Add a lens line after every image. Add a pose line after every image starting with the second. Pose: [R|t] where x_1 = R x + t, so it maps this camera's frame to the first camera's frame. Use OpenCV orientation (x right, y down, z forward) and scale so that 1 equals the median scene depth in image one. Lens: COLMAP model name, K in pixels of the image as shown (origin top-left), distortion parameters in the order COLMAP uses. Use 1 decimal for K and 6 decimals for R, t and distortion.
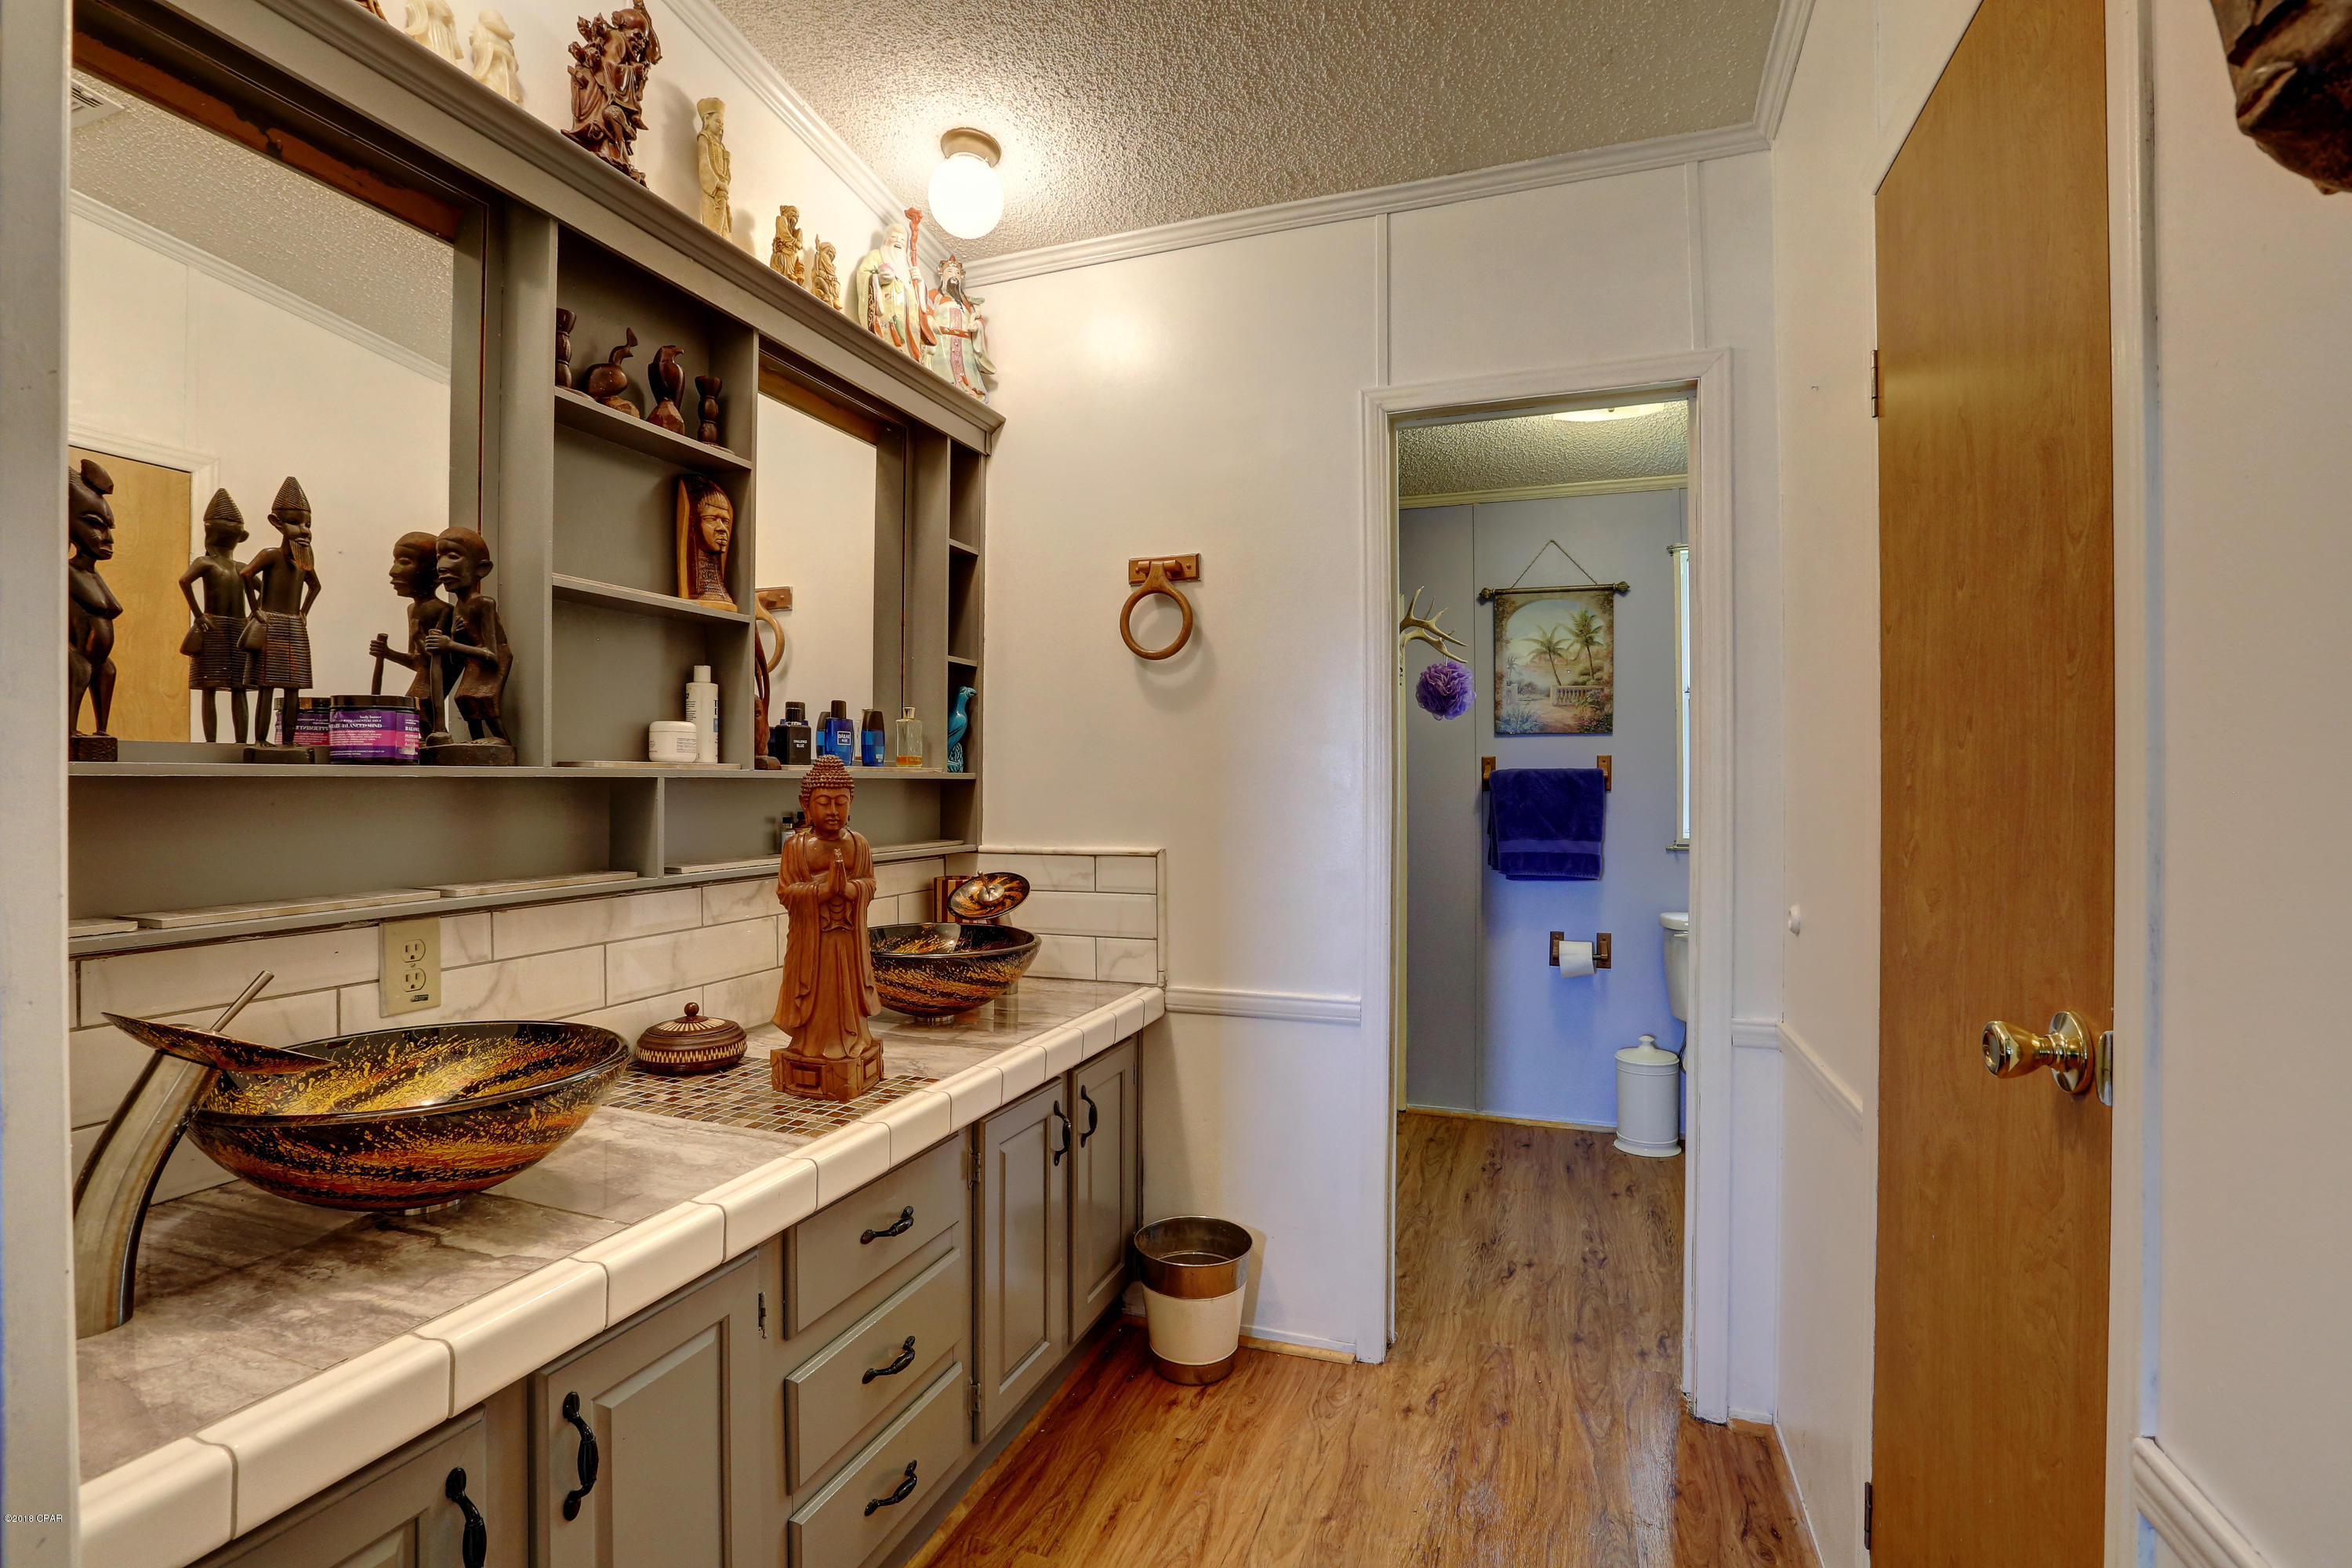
lens RADIAL K [[1076.2, 0, 1171.2], [0, 1076.2, 777.5], [0, 0, 1]] dist [-0.046344, 0.005467]
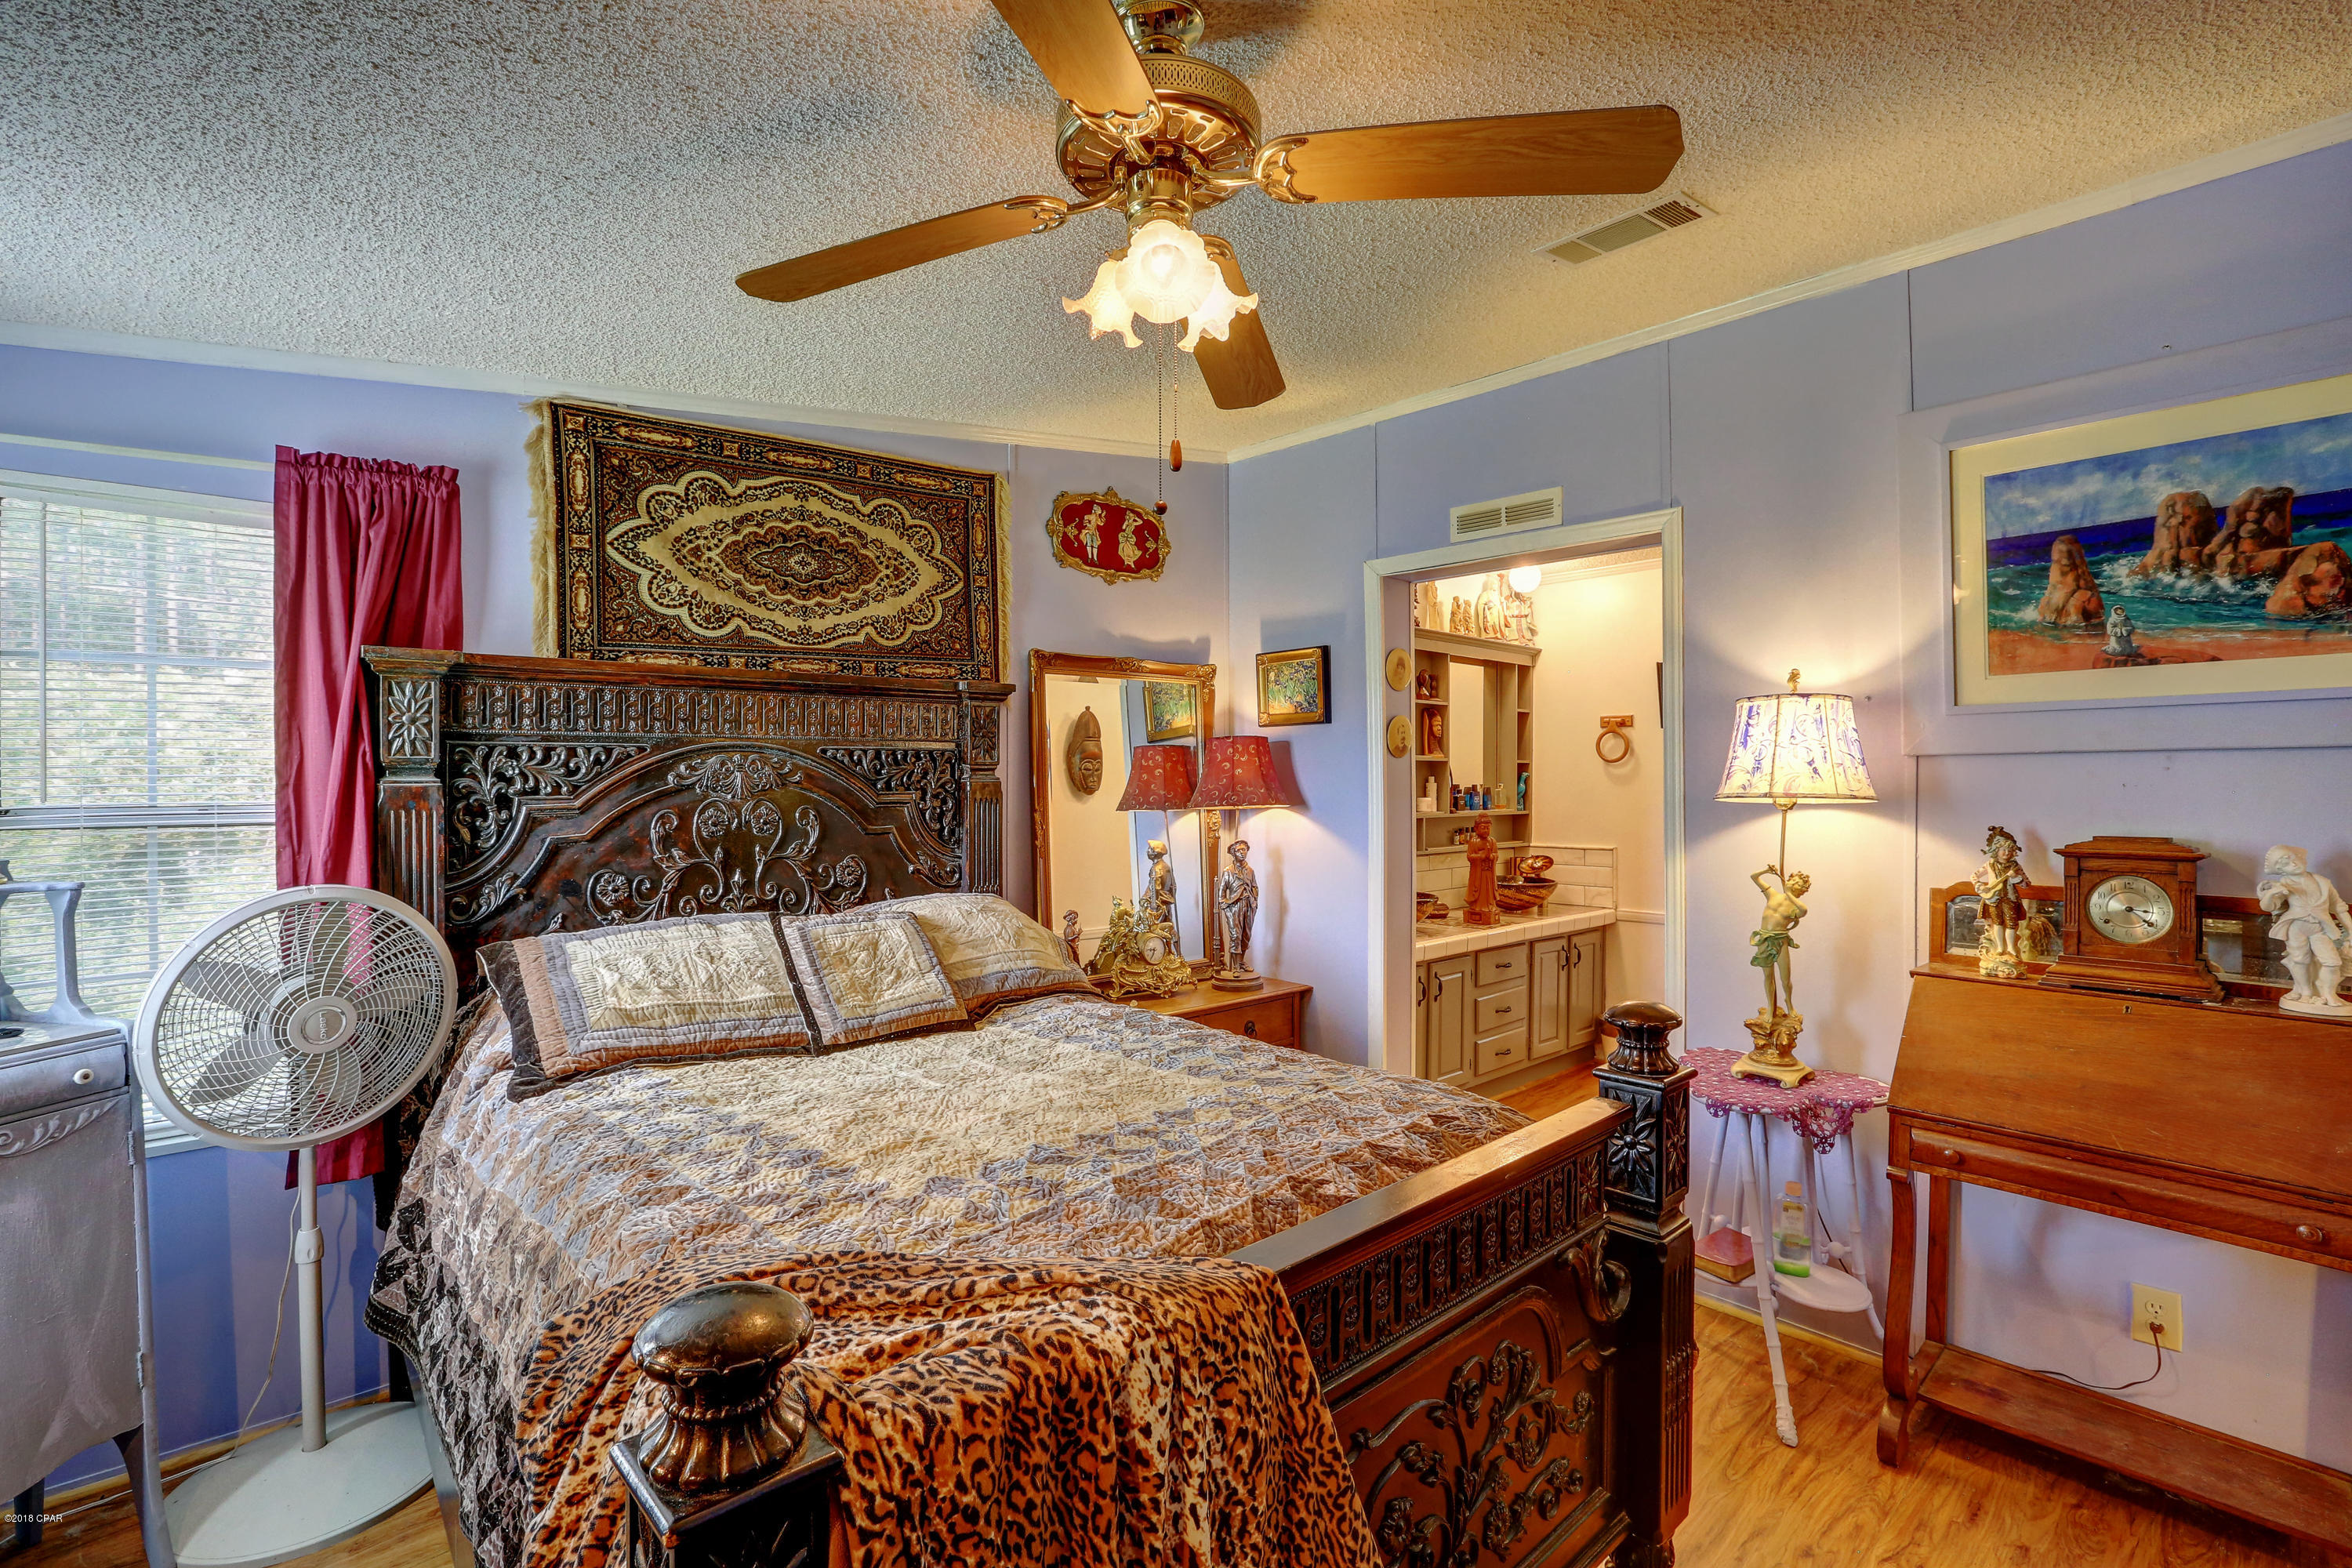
lens RADIAL K [[1076.2, 0, 1182.3], [0, 1076.2, 787.9], [0, 0, 1]] dist [-0.046344, 0.005467]
pose [[0.889777, 0.002004, -0.456391, 0.269812], [0.003249, 0.999937, 0.010727, -0.109133], [0.456384, -0.011027, 0.889715, -1.833584]]
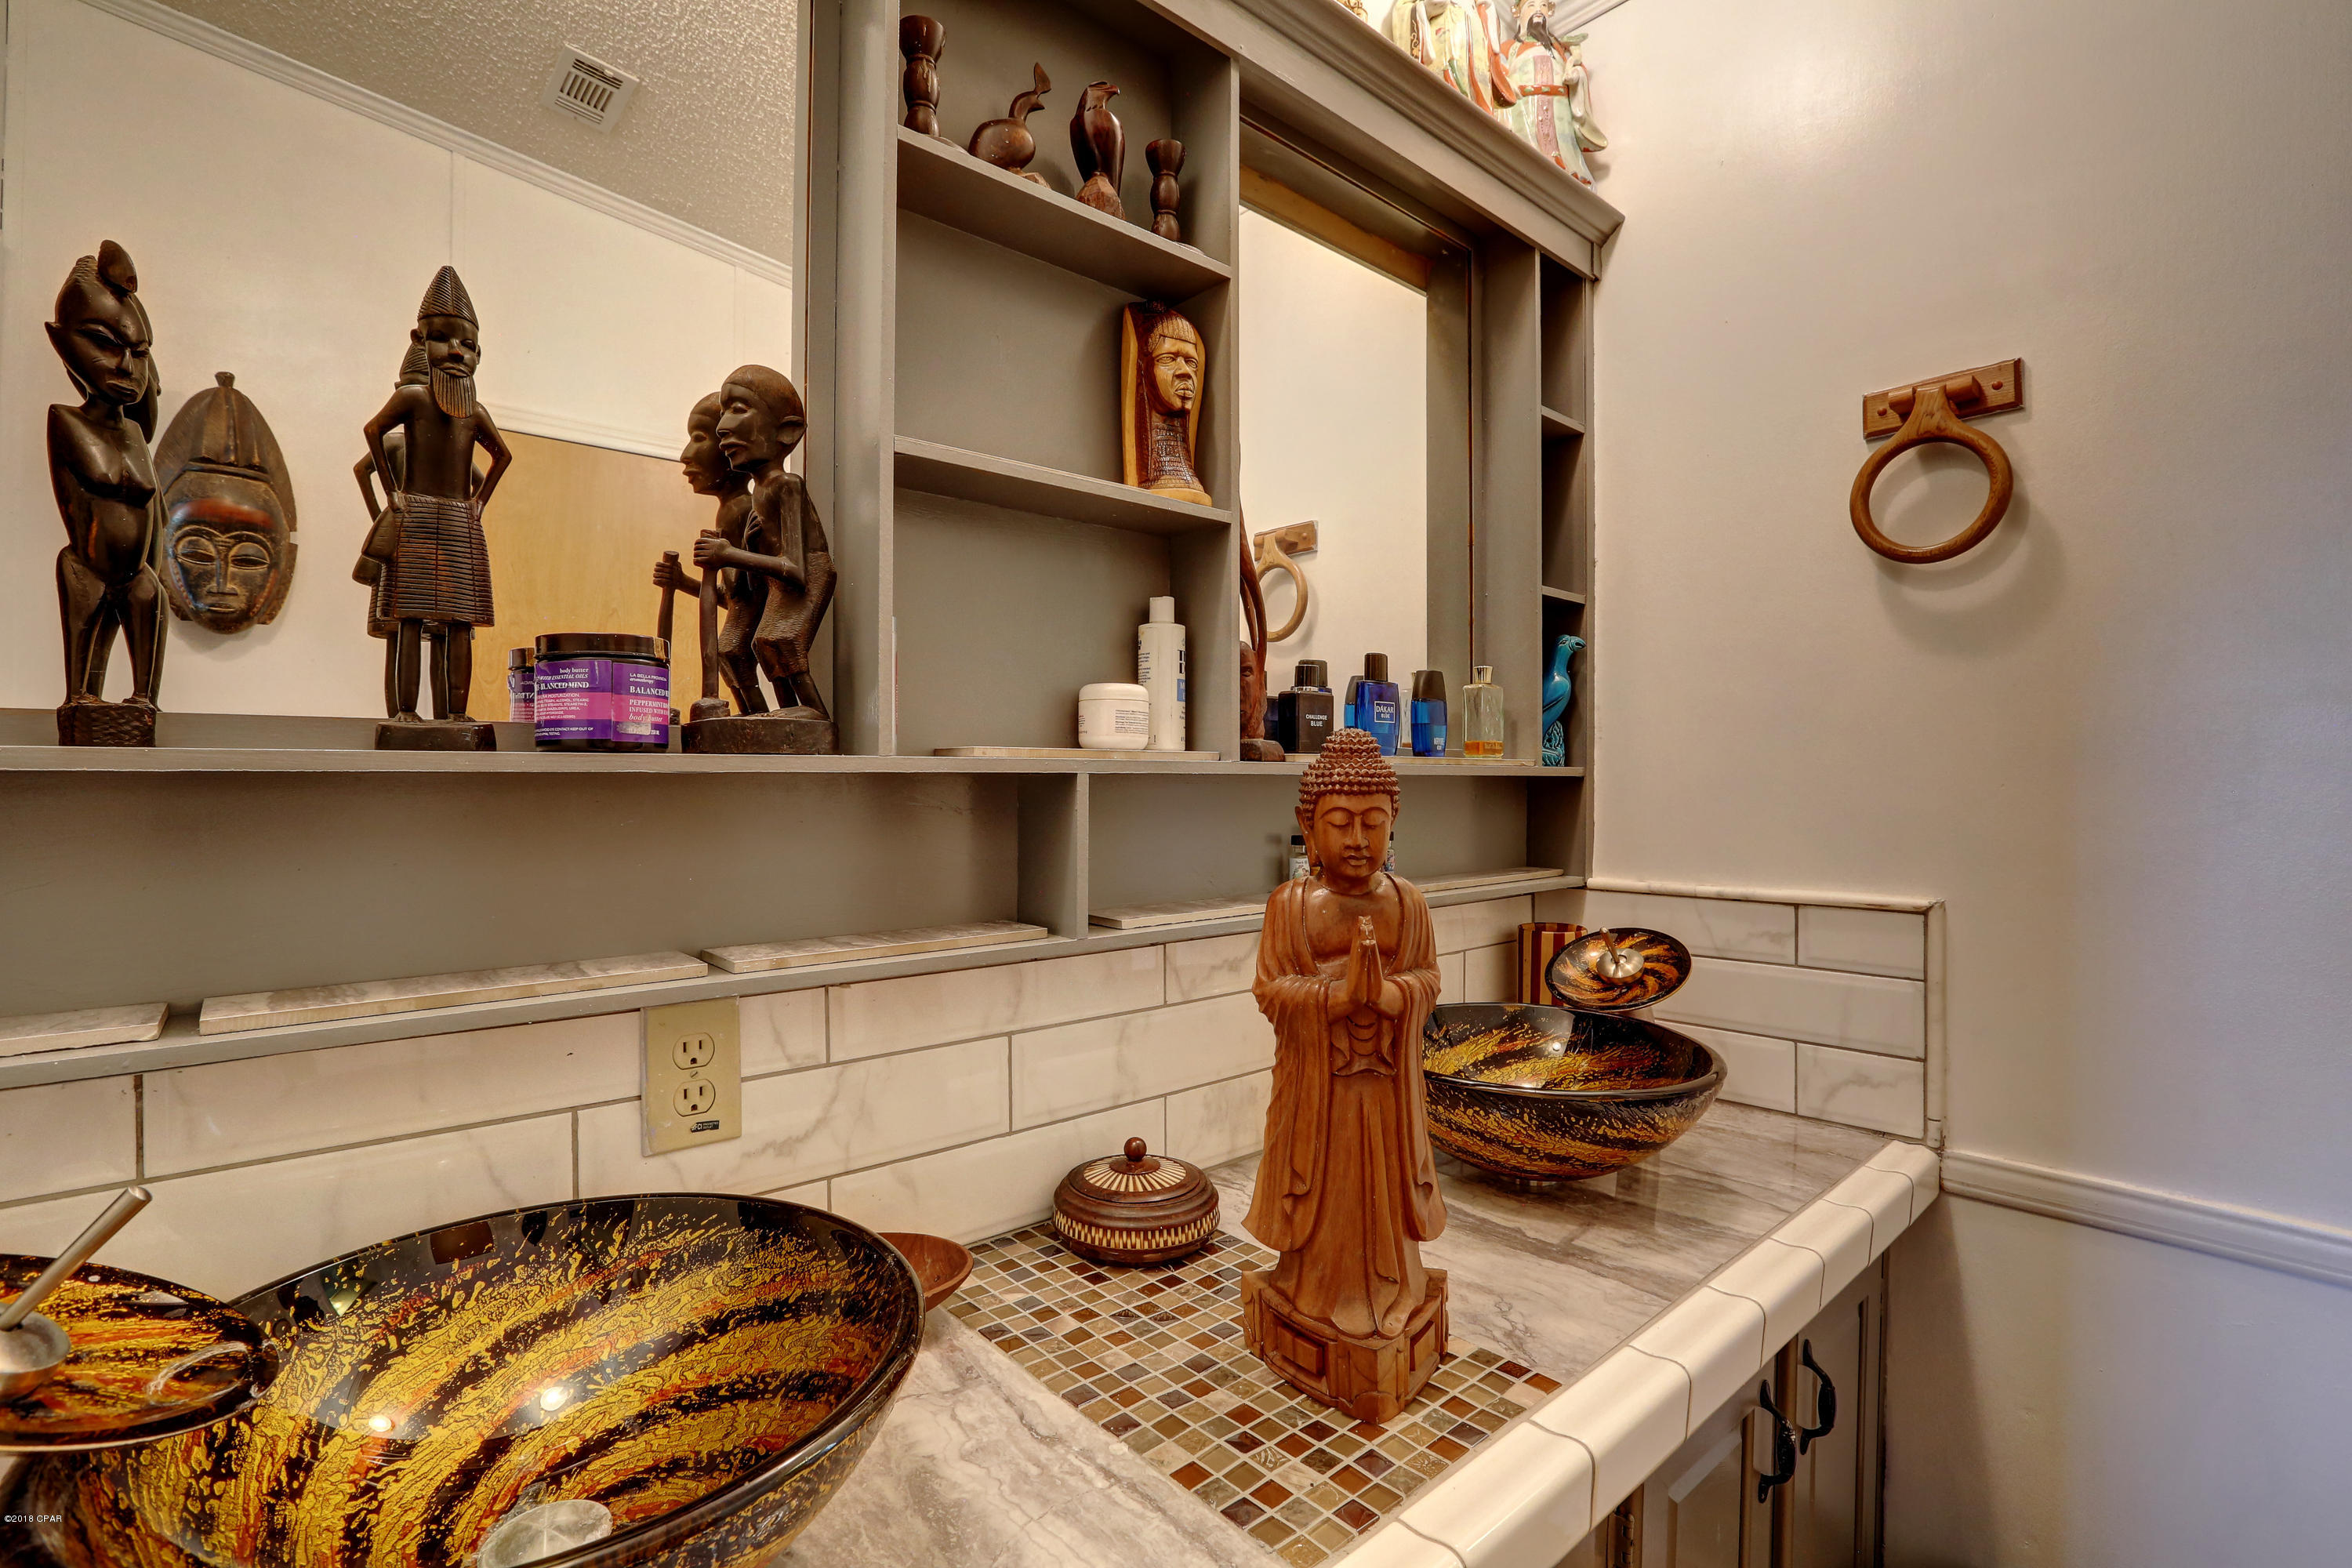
lens RADIAL K [[1076.2, 0, 1171.7], [0, 1076.2, 774.1], [0, 0, 1]] dist [-0.046344, 0.005467]
pose [[0.877962, 0.000096, -0.478731, -0.128859], [0.000191, 1.000000, 0.000551, -0.000105], [0.478731, -0.000575, 0.877962, 0.442917]]
